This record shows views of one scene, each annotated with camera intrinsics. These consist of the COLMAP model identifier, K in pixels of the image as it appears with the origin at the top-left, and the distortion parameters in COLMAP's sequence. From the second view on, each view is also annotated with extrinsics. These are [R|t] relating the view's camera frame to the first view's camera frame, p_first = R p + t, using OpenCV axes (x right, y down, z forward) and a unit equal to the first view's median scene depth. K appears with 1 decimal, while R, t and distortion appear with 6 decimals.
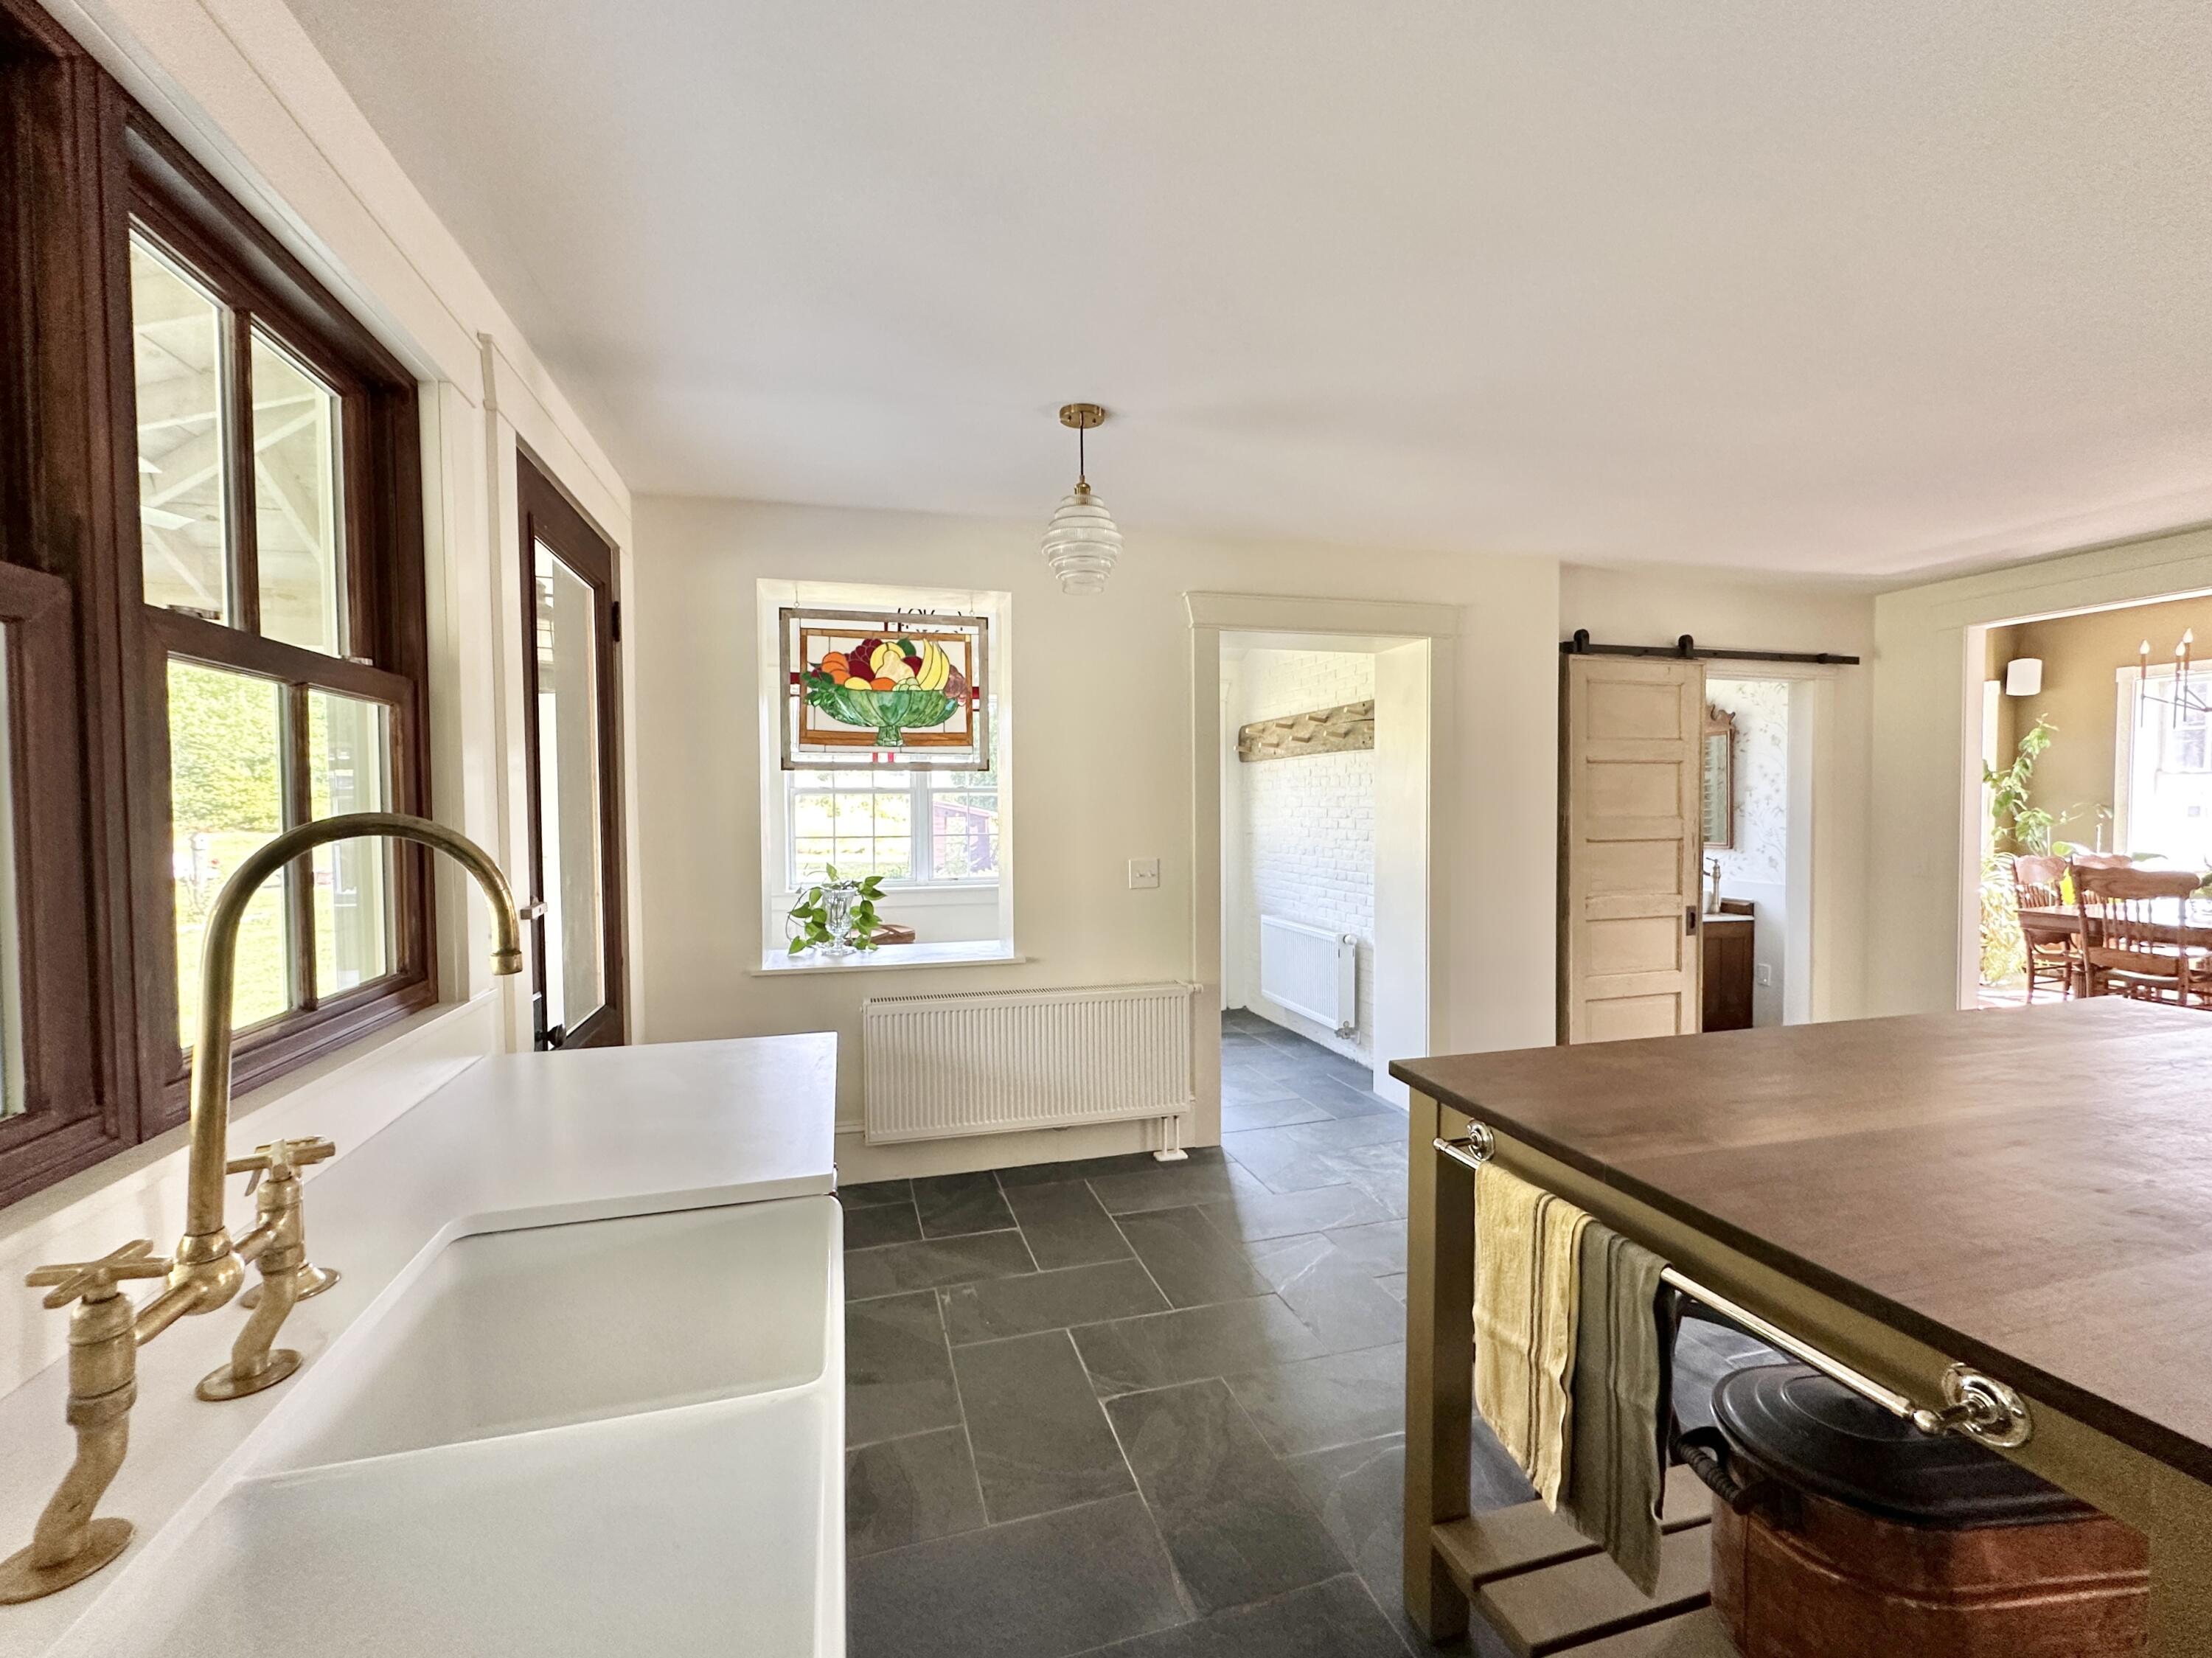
lens RADIAL K [[934.0, 0, 1110.6], [0, 934.0, 829.8], [0, 0, 1]] dist [0.000505, 0.000011]
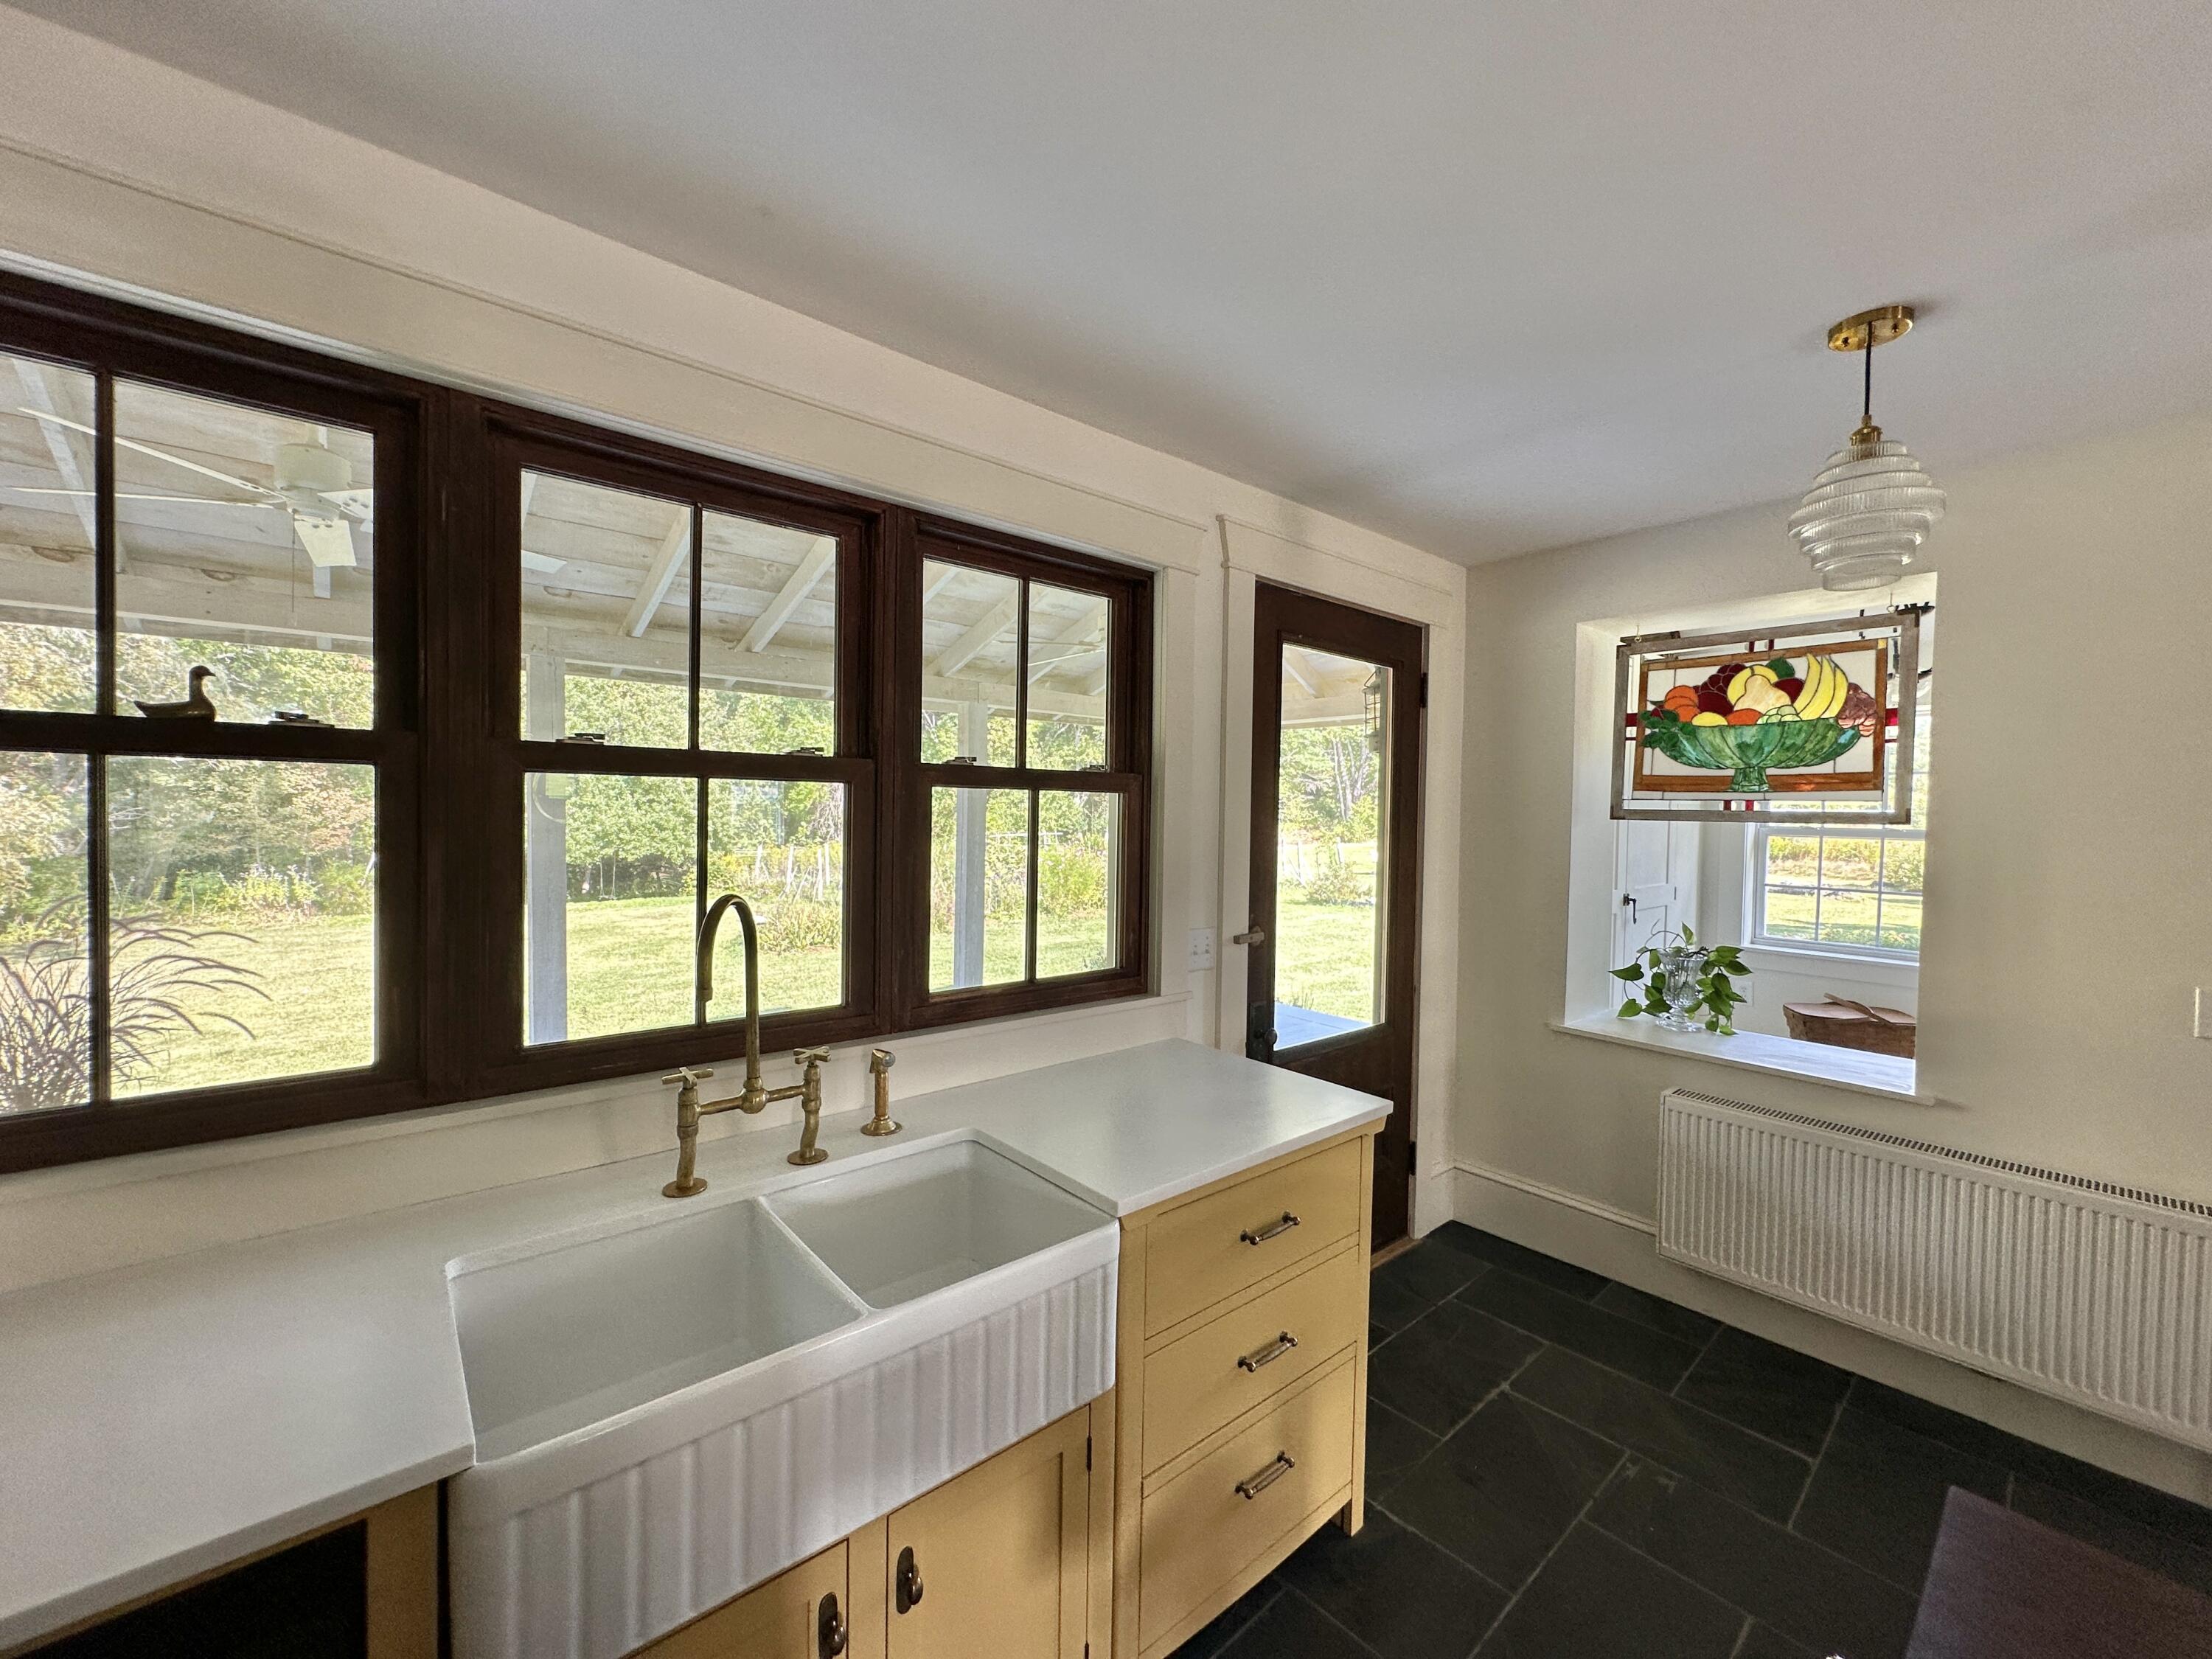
lens RADIAL K [[883.5, 0, 1099.2], [0, 883.5, 830.7], [0, 0, 1]] dist [-0.000720, 0.000570]
pose [[0.404733, 0.035330, -0.913752, 0.244081], [-0.045899, 0.998779, 0.018287, -0.043776], [0.913282, 0.034539, 0.405860, 0.165648]]
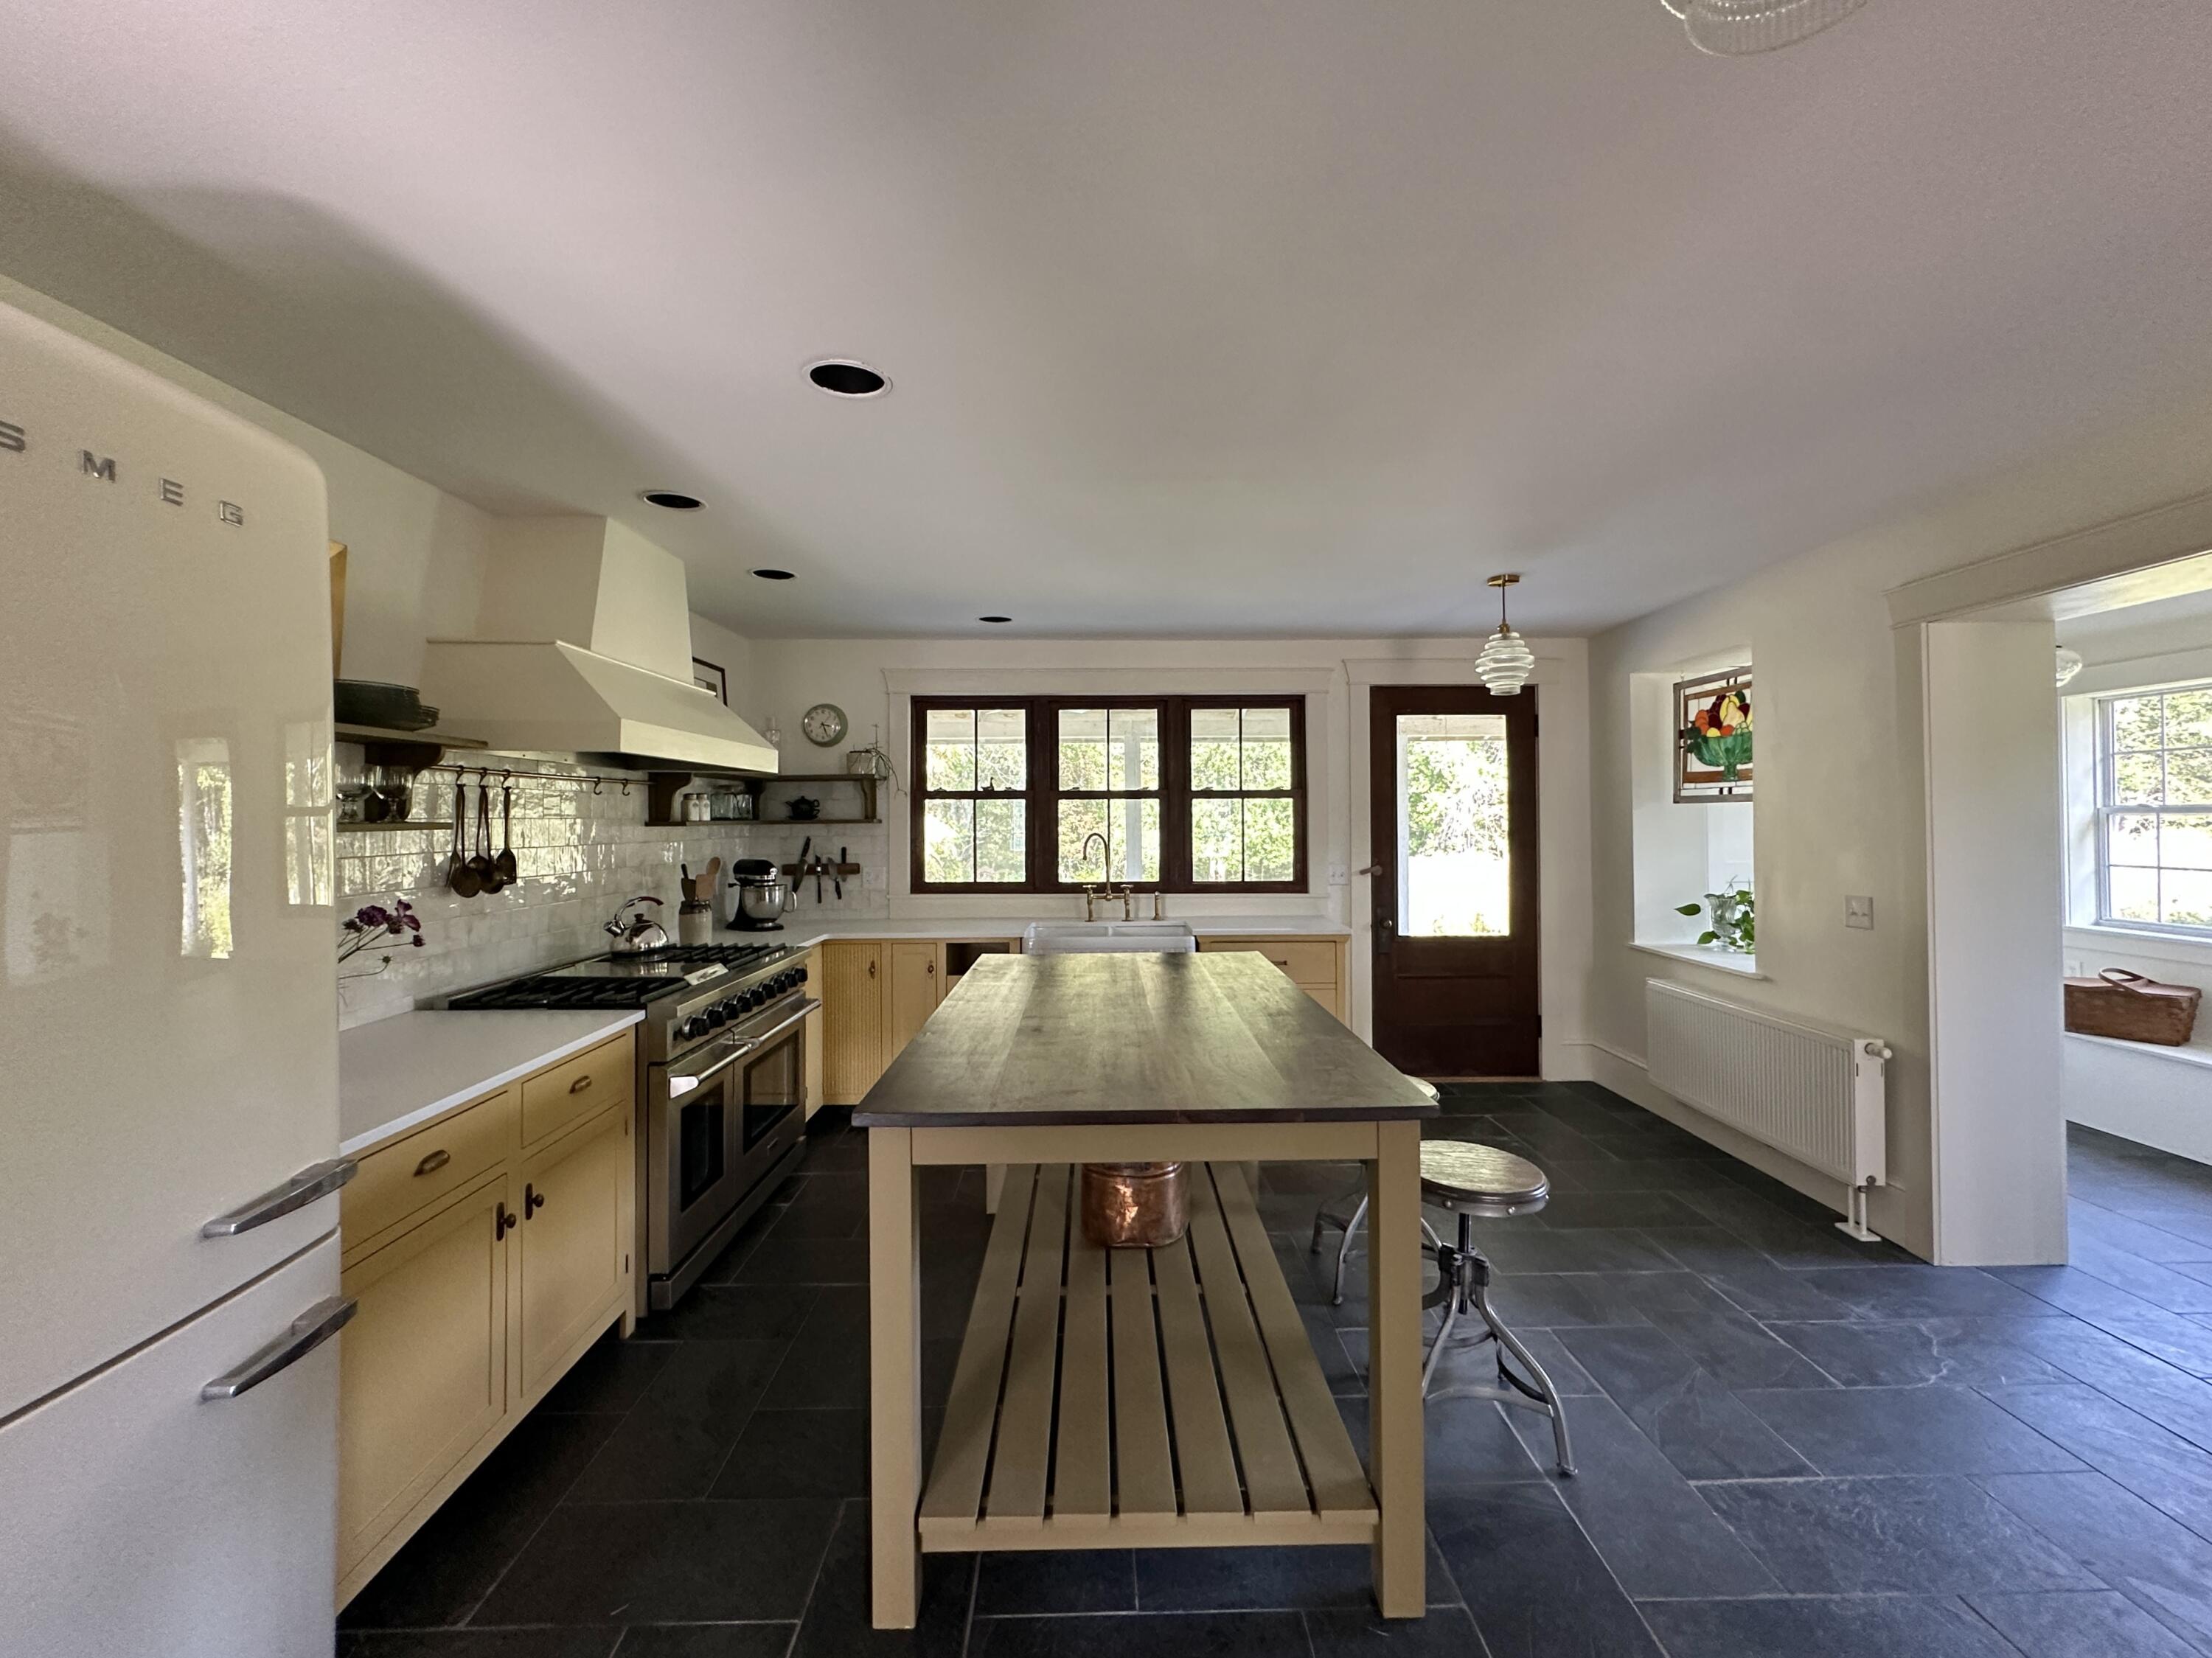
lens RADIAL K [[883.4, 0, 1086.8], [0, 883.4, 810.4], [0, 0, 1]] dist [-0.000720, 0.000570]
pose [[-0.296681, -0.001804, -0.954975, 1.095977], [-0.019244, 0.999806, 0.004090, -0.041365], [0.954783, 0.019591, -0.296658, 0.551422]]
